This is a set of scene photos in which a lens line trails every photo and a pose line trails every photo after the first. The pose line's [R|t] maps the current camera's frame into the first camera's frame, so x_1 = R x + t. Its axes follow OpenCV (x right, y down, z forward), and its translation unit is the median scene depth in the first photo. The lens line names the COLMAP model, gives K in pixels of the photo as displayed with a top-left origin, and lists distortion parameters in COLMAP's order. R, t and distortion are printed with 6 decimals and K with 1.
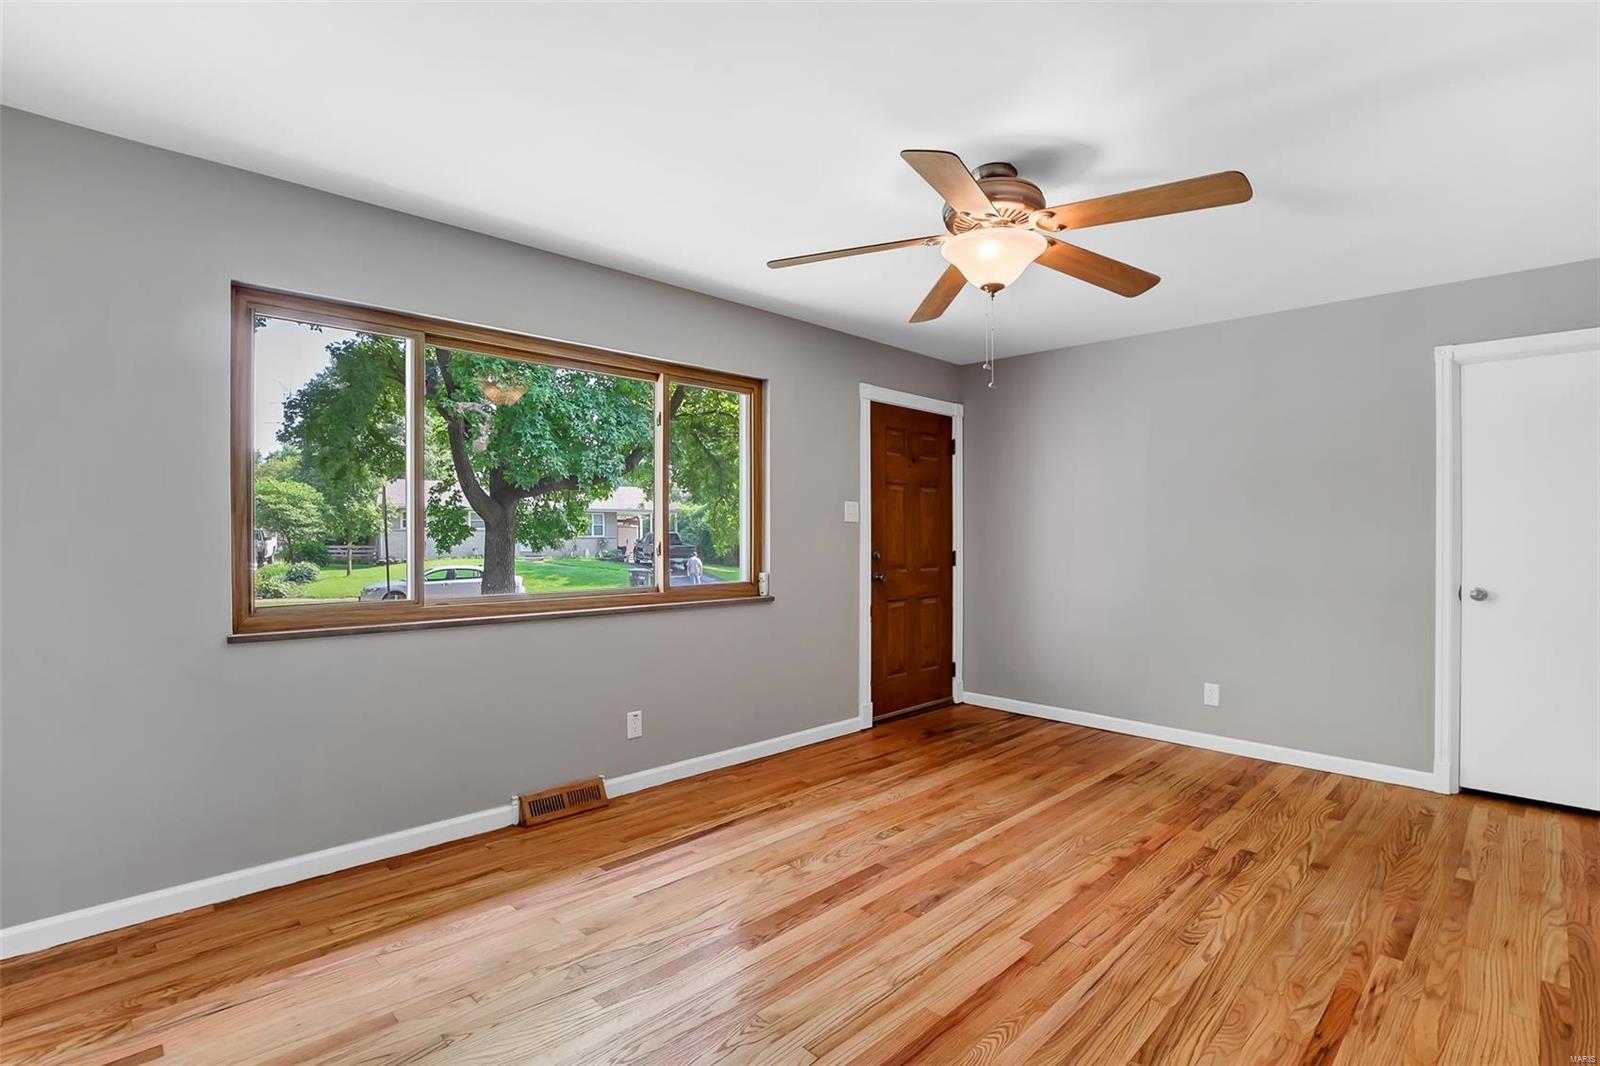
lens RADIAL K [[759.5, 0, 753.1], [0, 759.5, 531.0], [0, 0, 1]] dist [-0.027220, 0.001479]
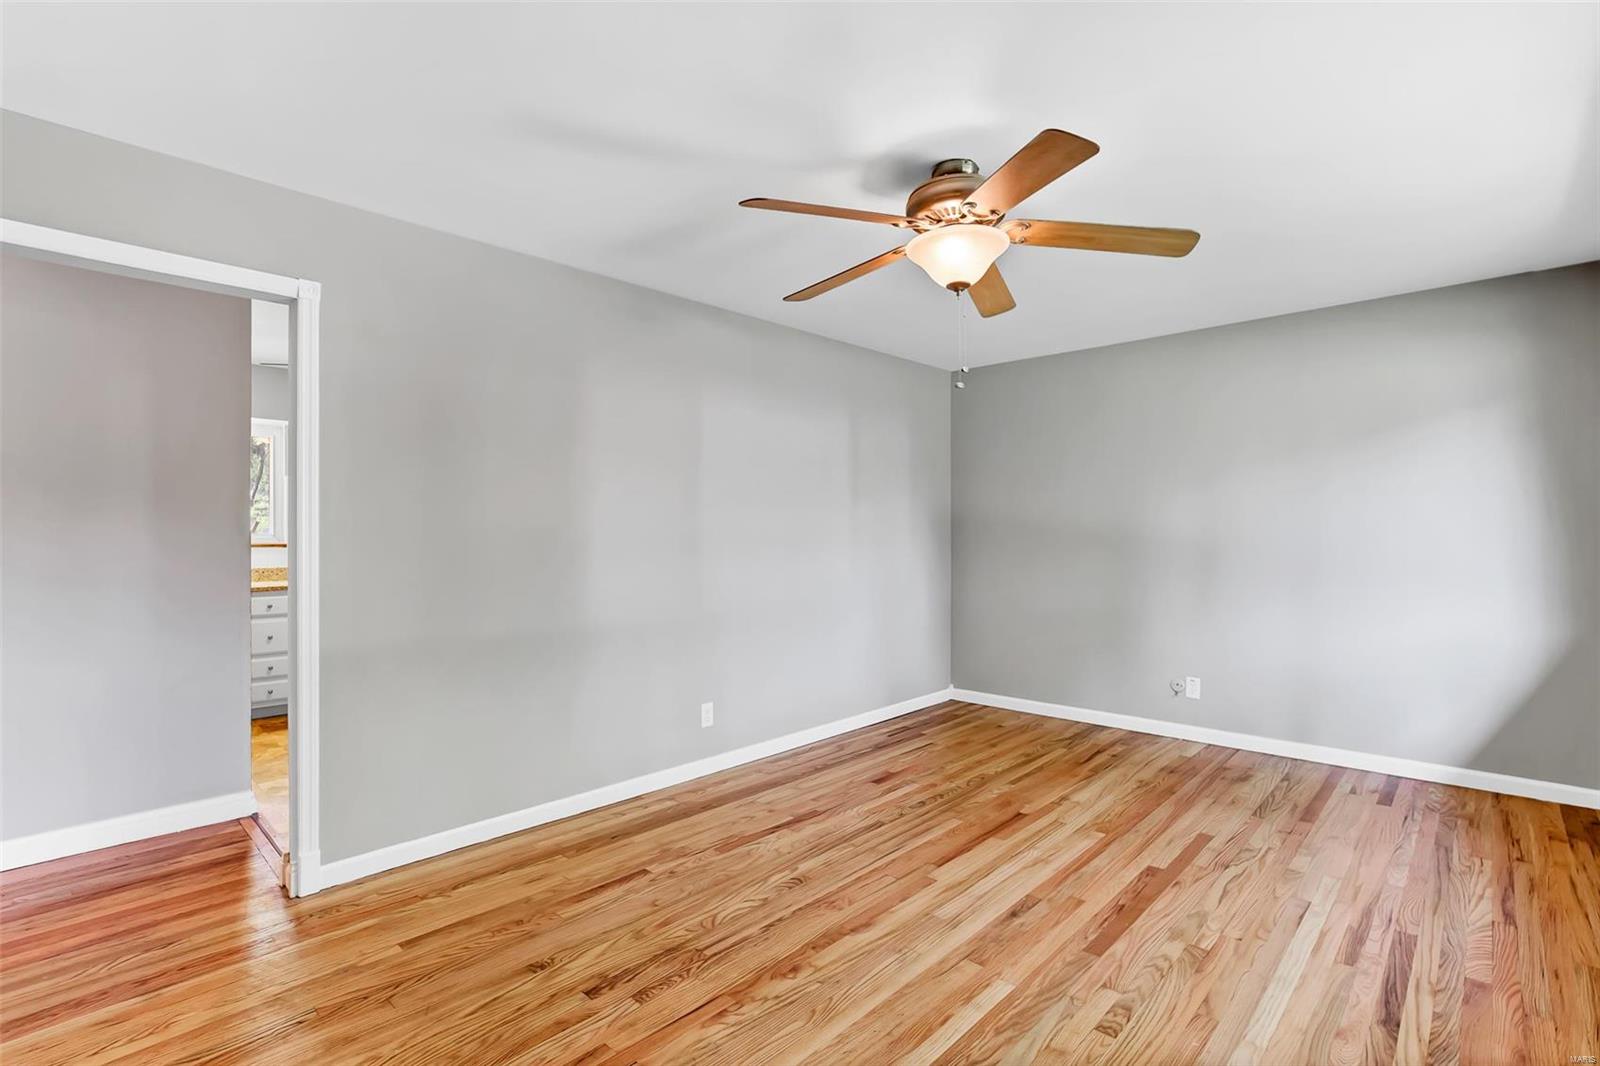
lens RADIAL K [[734.2, 0, 800.0], [0, 734.2, 533.0], [0, 0, 1]] dist [-0.031838, 0.007367]
pose [[-0.997672, -0.001379, -0.068188, 0.467167], [-0.000975, 0.999982, -0.005947, 0.002996], [0.068195, -0.005867, -0.997655, 1.532929]]
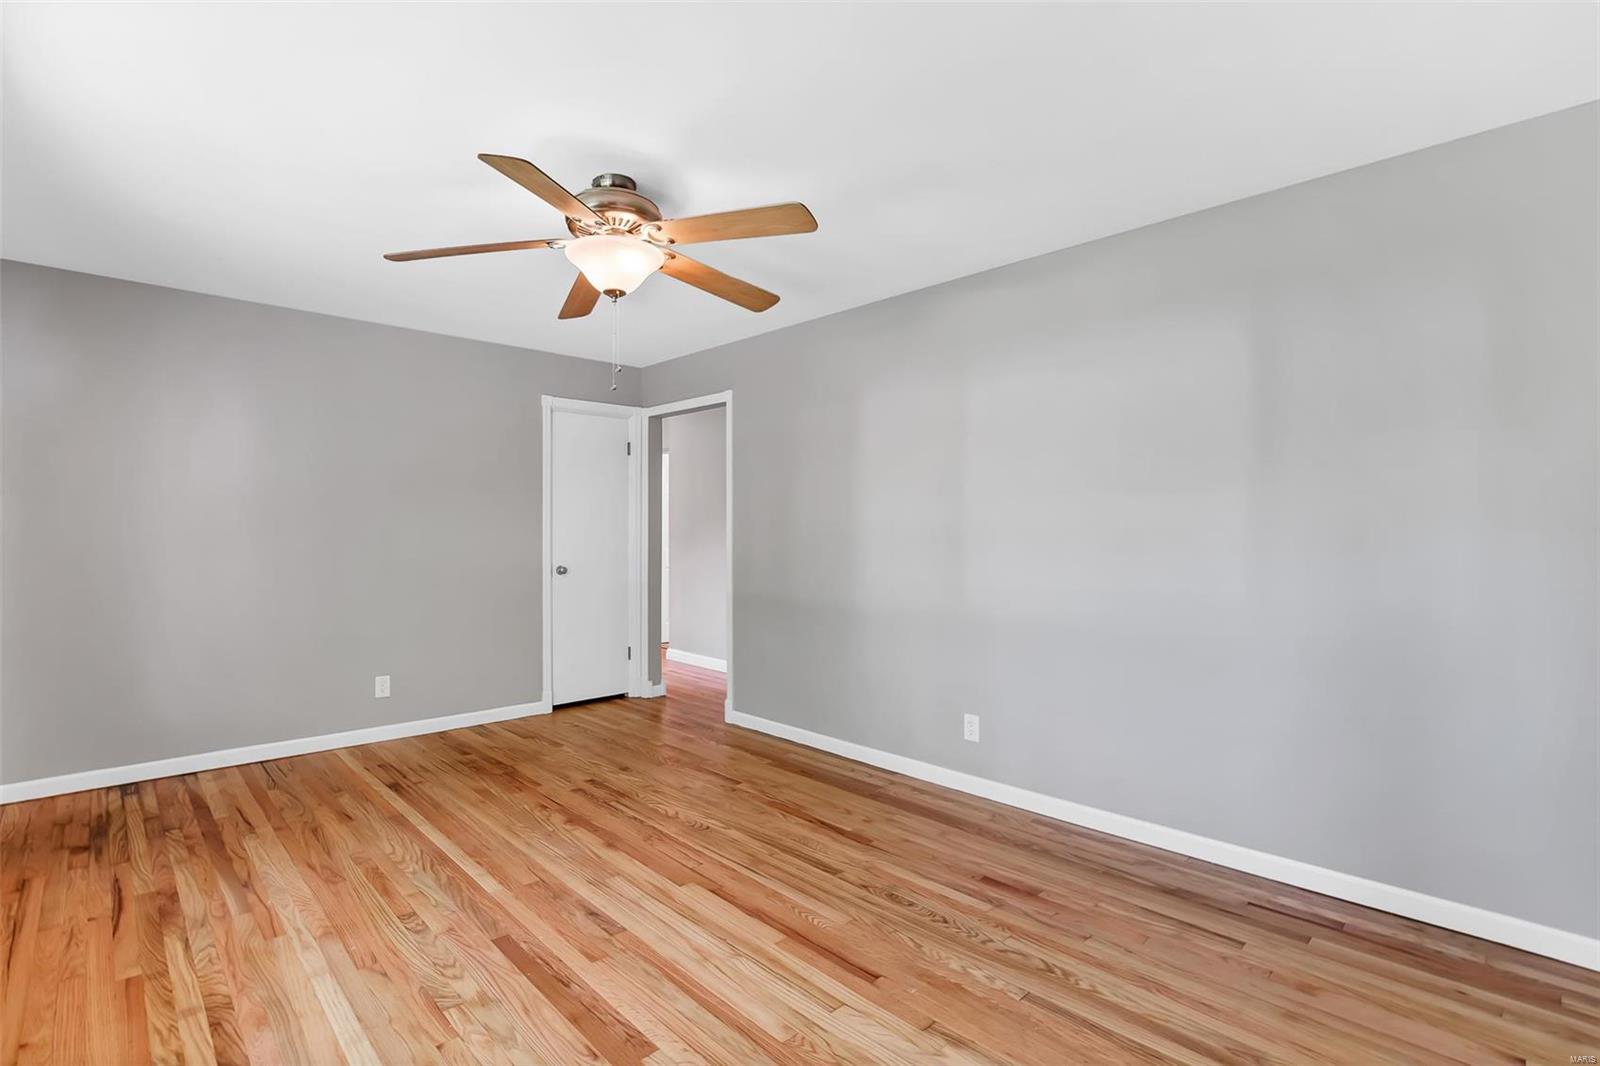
lens RADIAL K [[756.8, 0, 806.0], [0, 756.8, 532.2], [0, 0, 1]] dist [-0.029637, 0.001394]
pose [[-0.030346, -0.007952, 0.999508, -0.567131], [-0.003929, 0.999962, 0.007836, -0.004049], [-0.999532, -0.003689, -0.030376, 0.609089]]
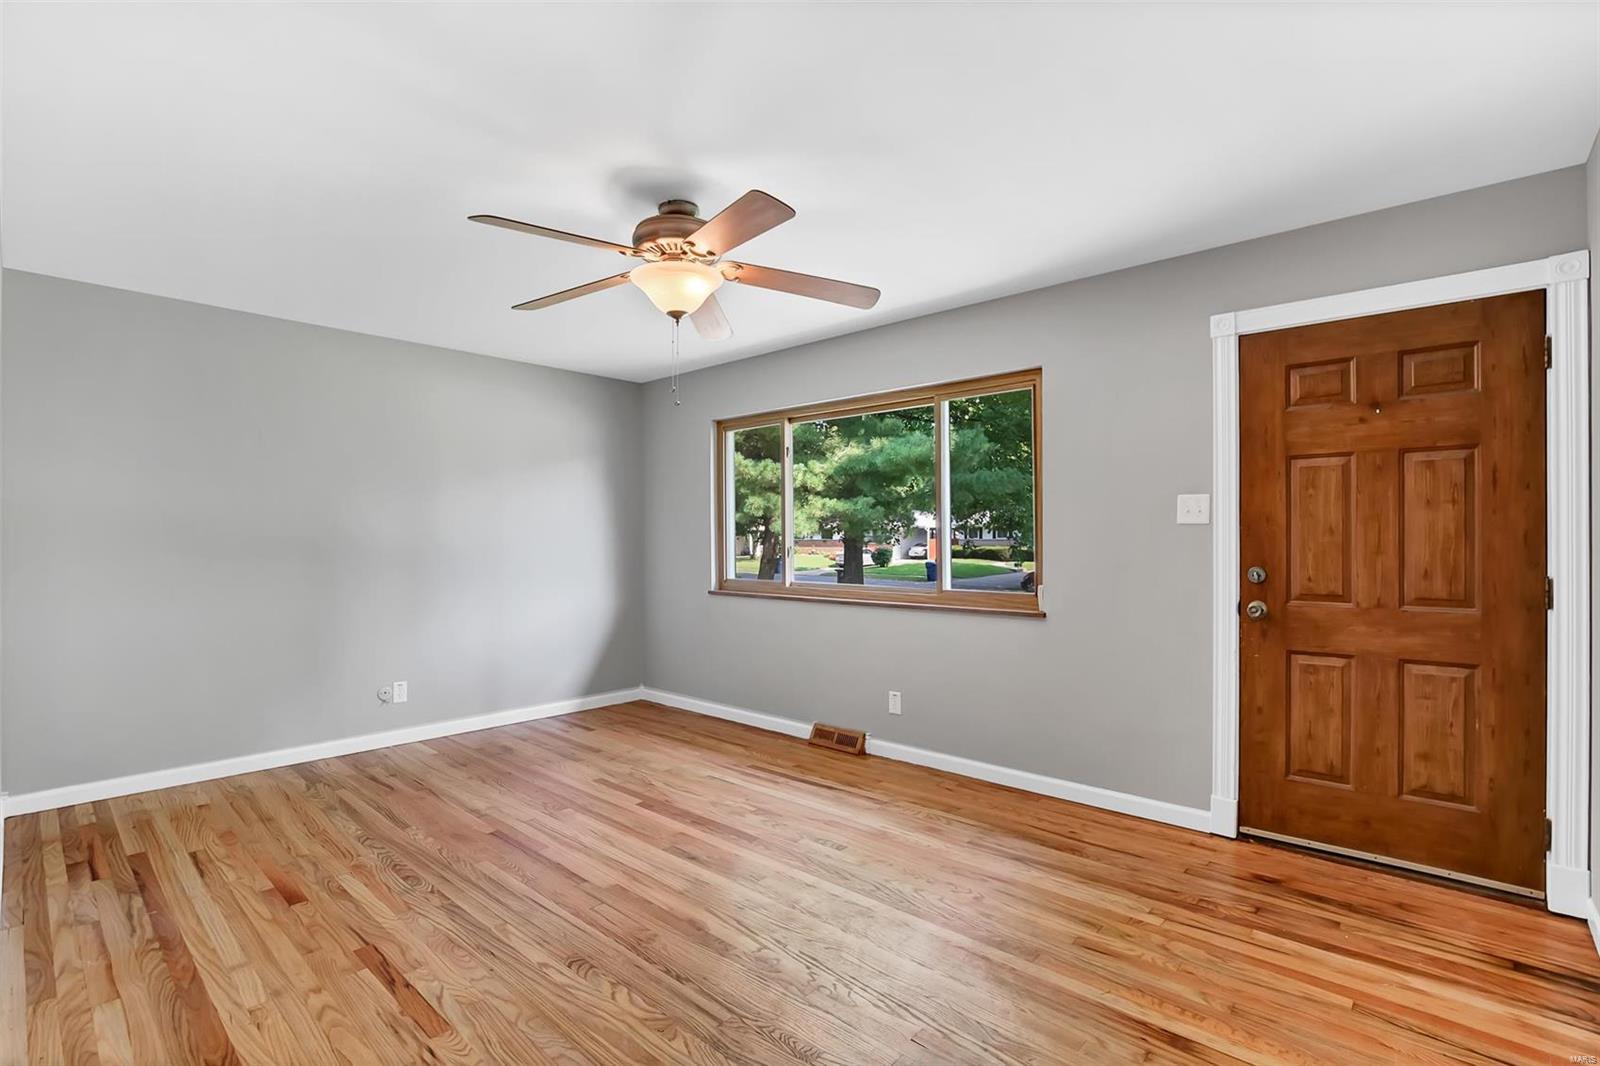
lens RADIAL K [[736.0, 0, 820.8], [0, 736.0, 539.8], [0, 0, 1]] dist [-0.025017, 0.000472]
pose [[0.100333, -0.004473, -0.994944, 1.102406], [0.004198, 0.999983, -0.004073, 0.005515], [0.994945, -0.003768, 0.100350, 0.868388]]
